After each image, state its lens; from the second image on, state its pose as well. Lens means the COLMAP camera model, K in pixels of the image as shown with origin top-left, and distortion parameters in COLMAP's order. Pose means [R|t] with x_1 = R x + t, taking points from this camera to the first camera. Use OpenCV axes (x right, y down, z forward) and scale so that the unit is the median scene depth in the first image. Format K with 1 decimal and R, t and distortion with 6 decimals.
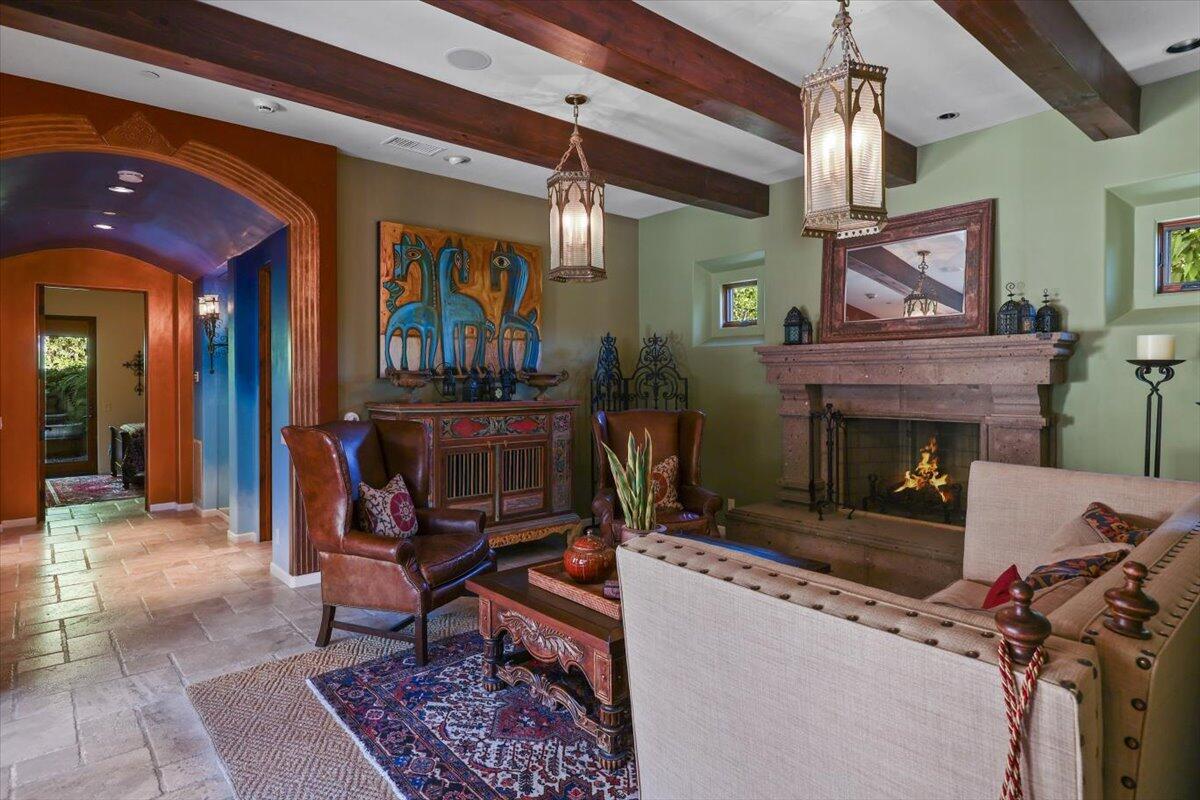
lens RADIAL K [[657.6, 0, 600.2], [0, 657.6, 381.8], [0, 0, 1]] dist [0.000708, 0.000096]
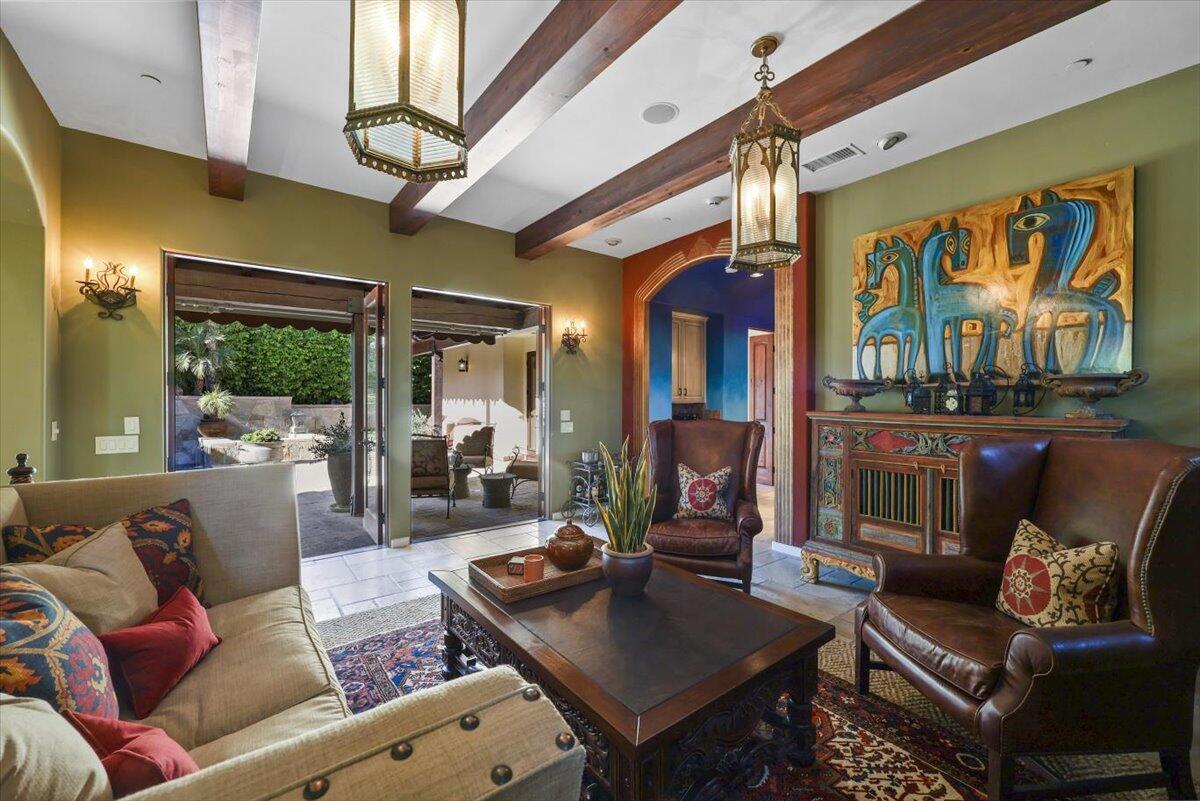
lens RADIAL K [[482.9, 0, 600.0], [0, 482.9, 400.5], [0, 0, 1]] dist [0.000658, 0.000097]
pose [[-0.056873, 0.005531, -0.998366, 0.471704], [-0.006029, 0.999965, 0.005883, 0.013208], [0.998363, 0.006353, -0.056838, 0.662026]]
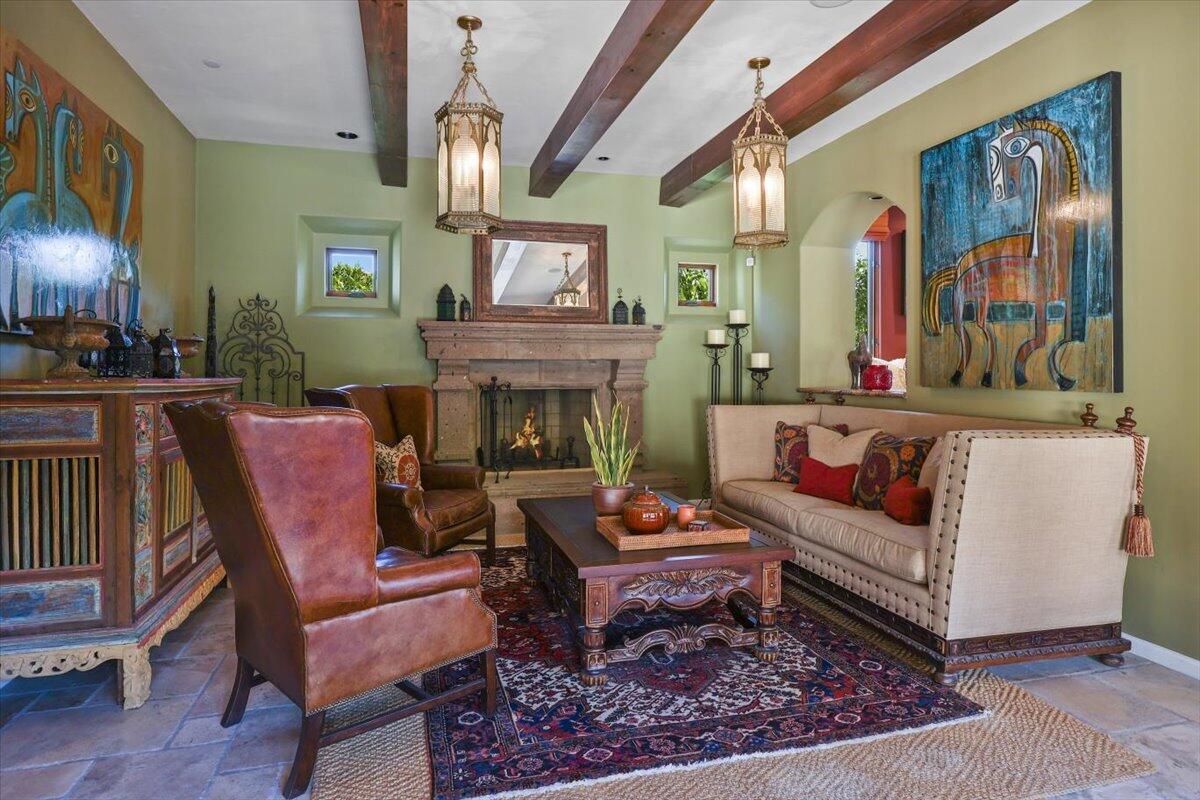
lens RADIAL K [[669.9, 0, 598.7], [0, 669.9, 371.2], [0, 0, 1]] dist [-0.000818, 0.000011]
pose [[0.422603, 0.002097, 0.906313, -0.615342], [0.004030, 0.999983, -0.004193, 0.029857], [-0.906306, 0.005424, 0.422587, 0.380474]]
